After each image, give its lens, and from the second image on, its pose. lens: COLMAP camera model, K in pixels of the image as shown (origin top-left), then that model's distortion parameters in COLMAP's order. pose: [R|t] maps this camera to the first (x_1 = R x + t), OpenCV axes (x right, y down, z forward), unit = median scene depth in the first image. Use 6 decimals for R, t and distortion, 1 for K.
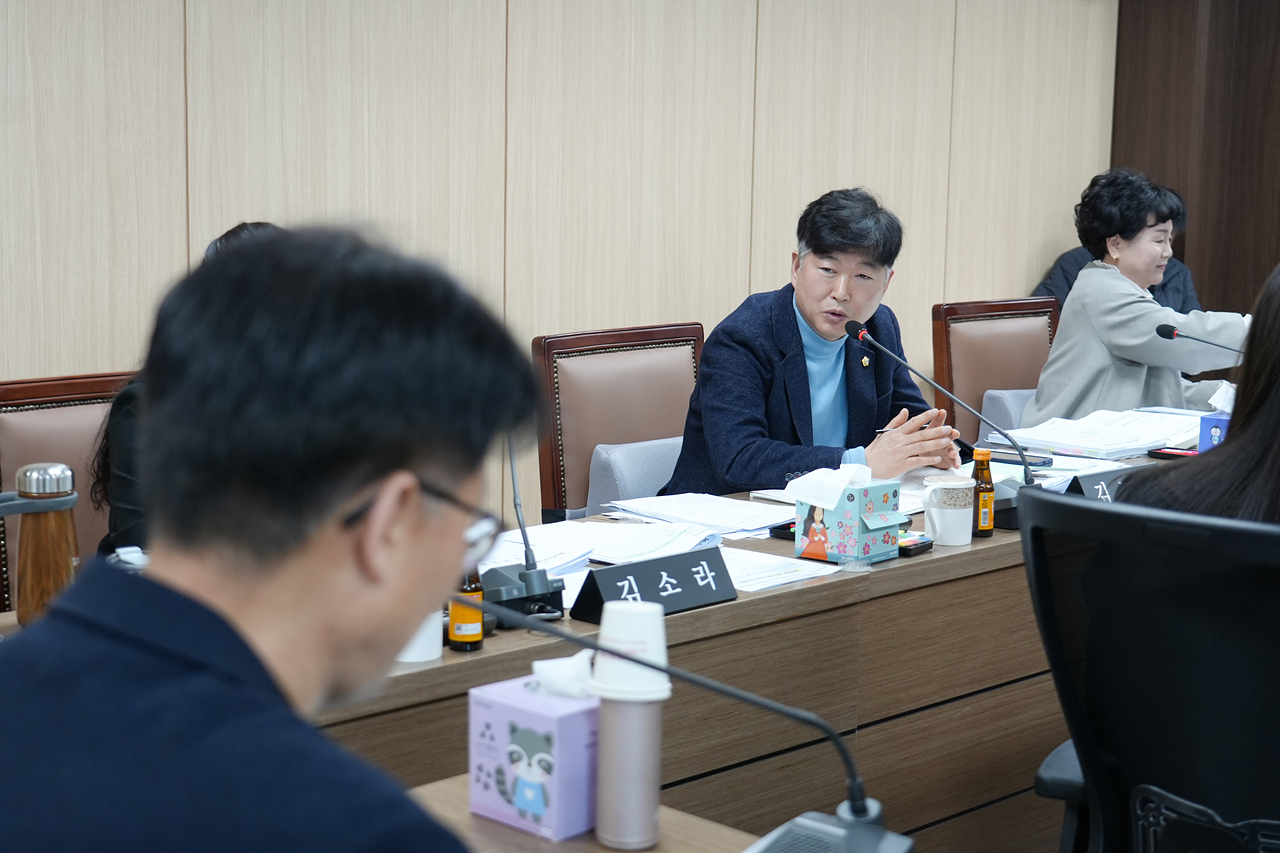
lens RADIAL K [[1998.4, 0, 577.2], [0, 1998.4, 424.4], [0, 0, 1]] dist [0.025460, 0.017462]
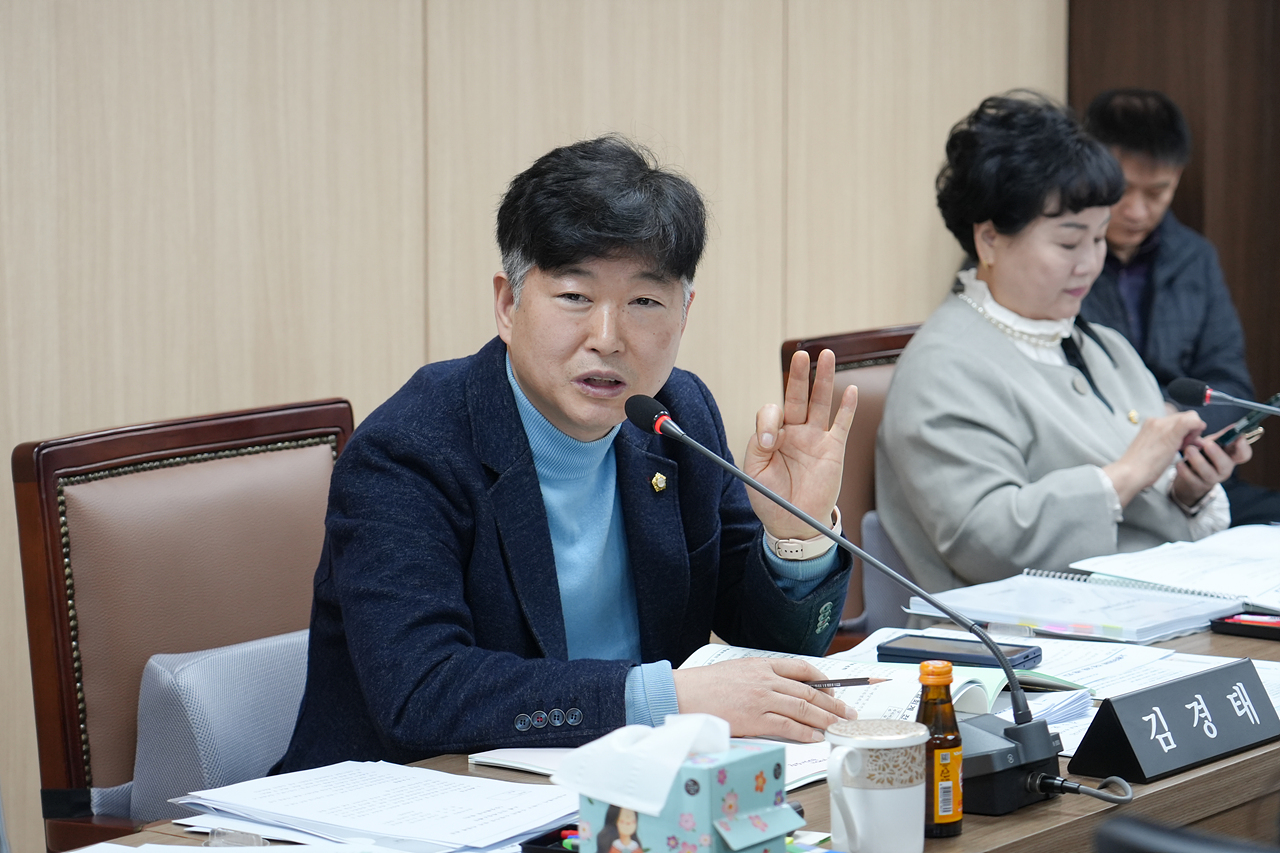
lens RADIAL K [[3545.4, 0, 640.0], [0, 3545.4, 426.5], [0, 0, 1]] dist [0.095456, 0.158297]
pose [[0.987280, -0.033185, 0.155487, -0.007250], [0.036556, 0.999153, -0.018871, -0.033210], [-0.154729, 0.024315, 0.987658, 0.133586]]
